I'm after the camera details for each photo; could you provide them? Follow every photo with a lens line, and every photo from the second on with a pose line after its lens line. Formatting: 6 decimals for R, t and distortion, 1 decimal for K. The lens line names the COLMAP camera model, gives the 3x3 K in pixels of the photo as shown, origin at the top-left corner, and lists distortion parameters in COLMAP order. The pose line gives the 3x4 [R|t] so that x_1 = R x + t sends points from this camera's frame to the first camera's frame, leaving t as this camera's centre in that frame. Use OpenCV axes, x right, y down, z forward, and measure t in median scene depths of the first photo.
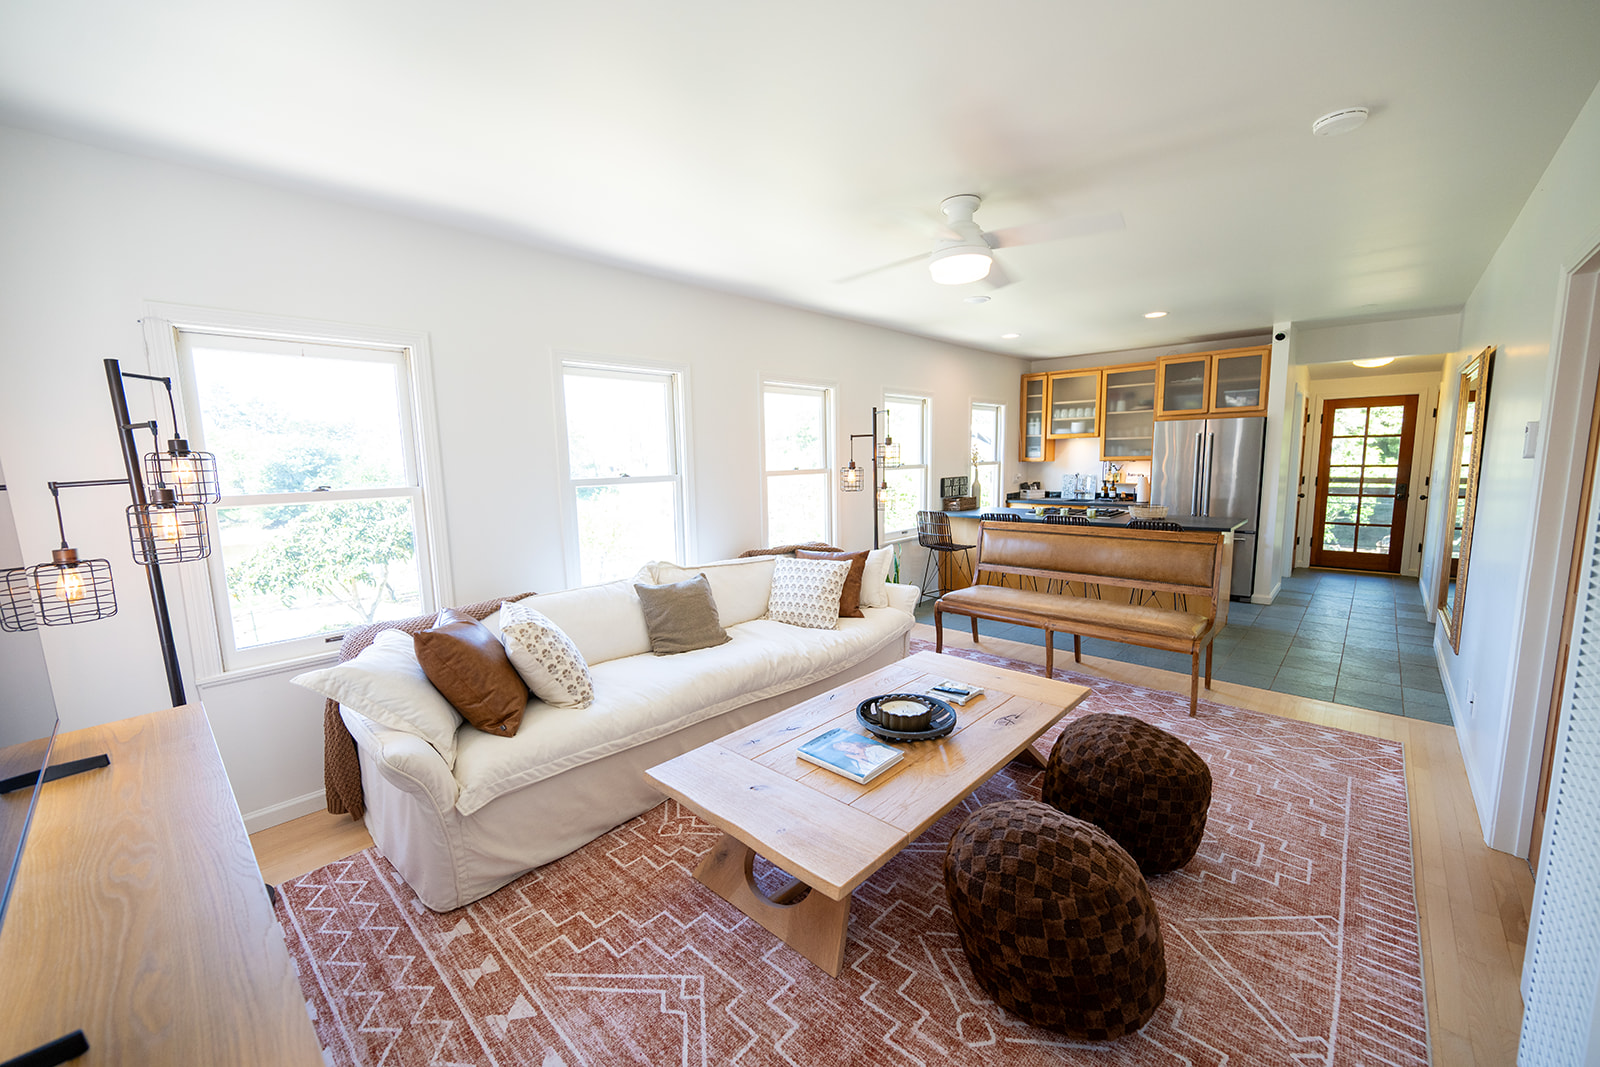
lens RADIAL K [[627.5, 0, 801.7], [0, 627.5, 539.3], [0, 0, 1]] dist [-0.000715, 0.000614]
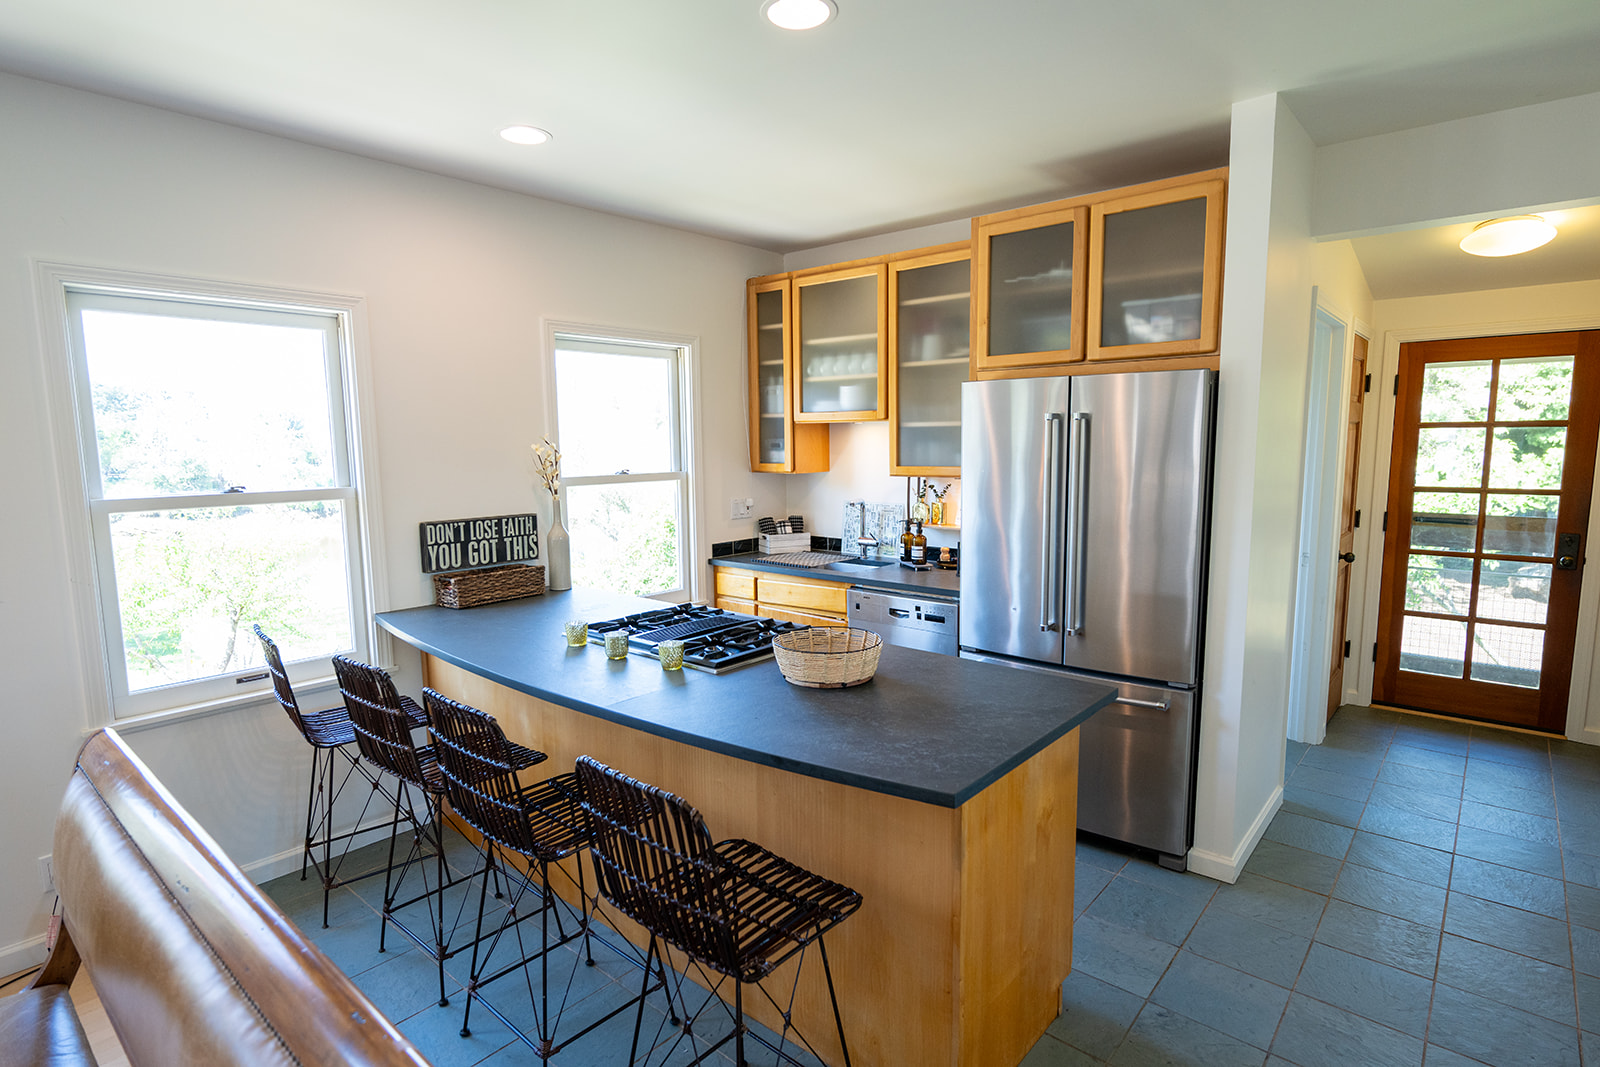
lens RADIAL K [[813.2, 0, 811.3], [0, 813.2, 540.8], [0, 0, 1]] dist [-0.003880, 0.002439]
pose [[0.999463, 0.004933, 0.032393, 0.630976], [-0.004691, 0.999960, -0.007554, -0.118220], [-0.032429, 0.007398, 0.999447, 0.694954]]
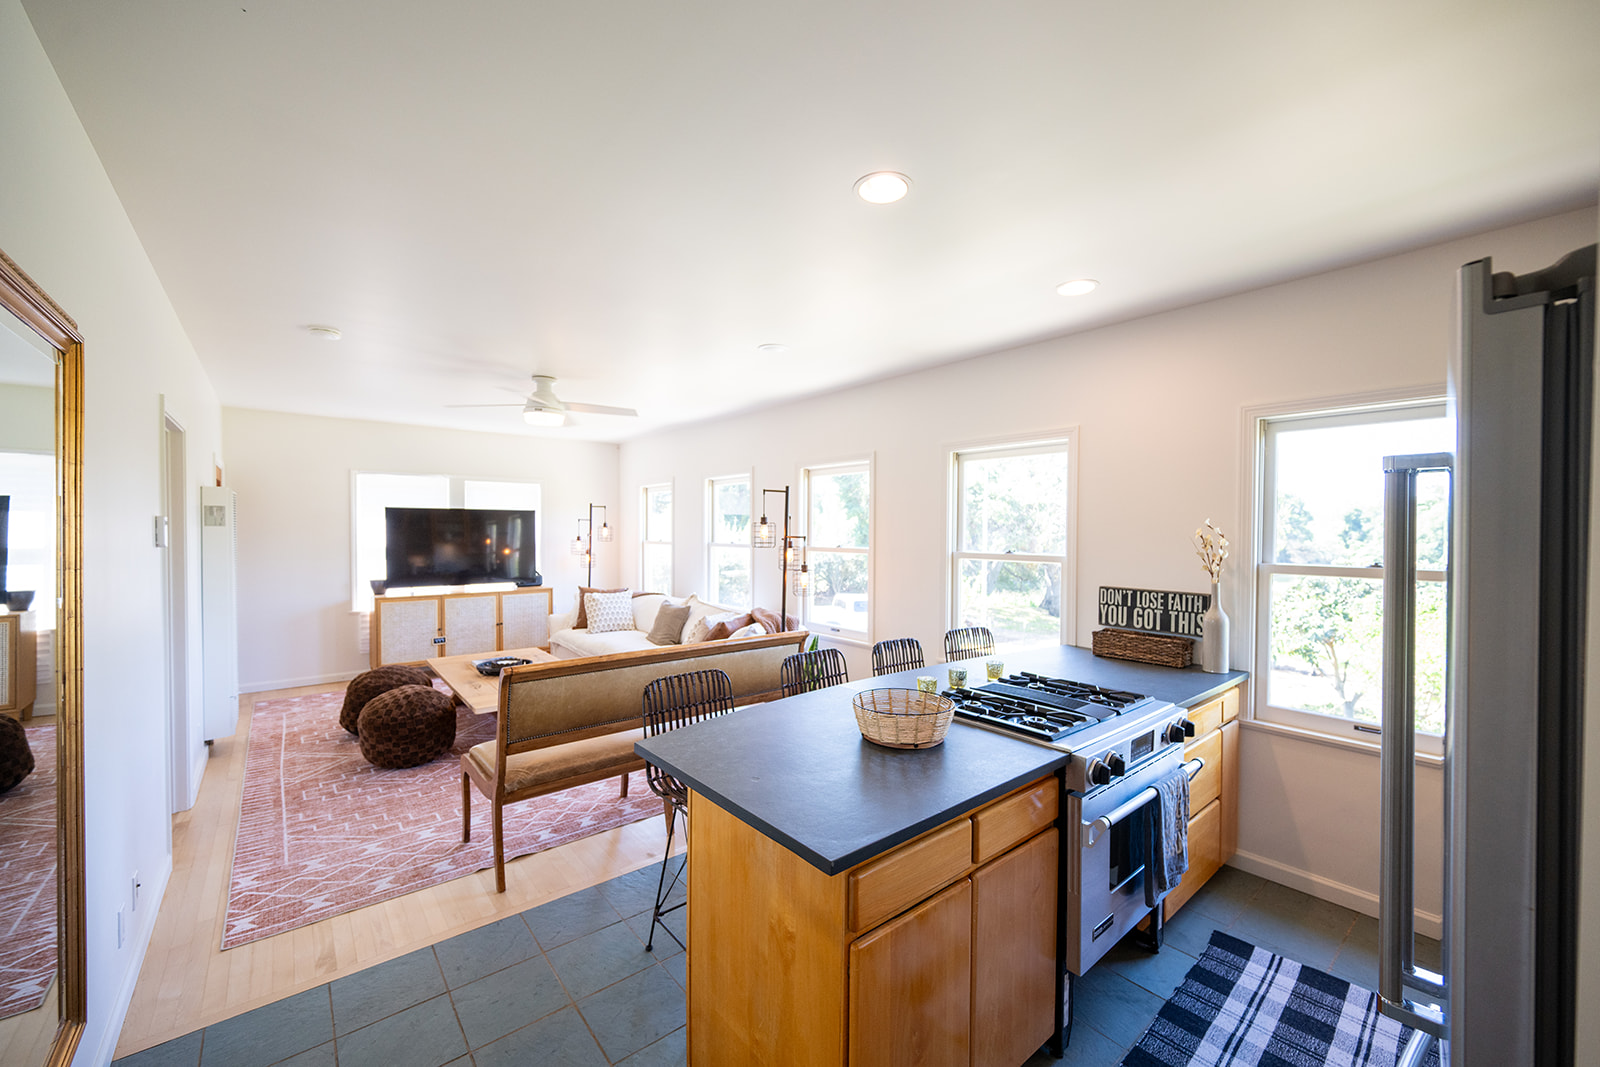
lens RADIAL K [[627.5, 0, 803.4], [0, 627.5, 545.0], [0, 0, 1]] dist [-0.000715, 0.000614]
pose [[-0.135083, 0.042070, -0.989941, 1.074655], [-0.135149, 0.988978, 0.060471, -0.181794], [0.981574, 0.141958, -0.127908, 1.158281]]
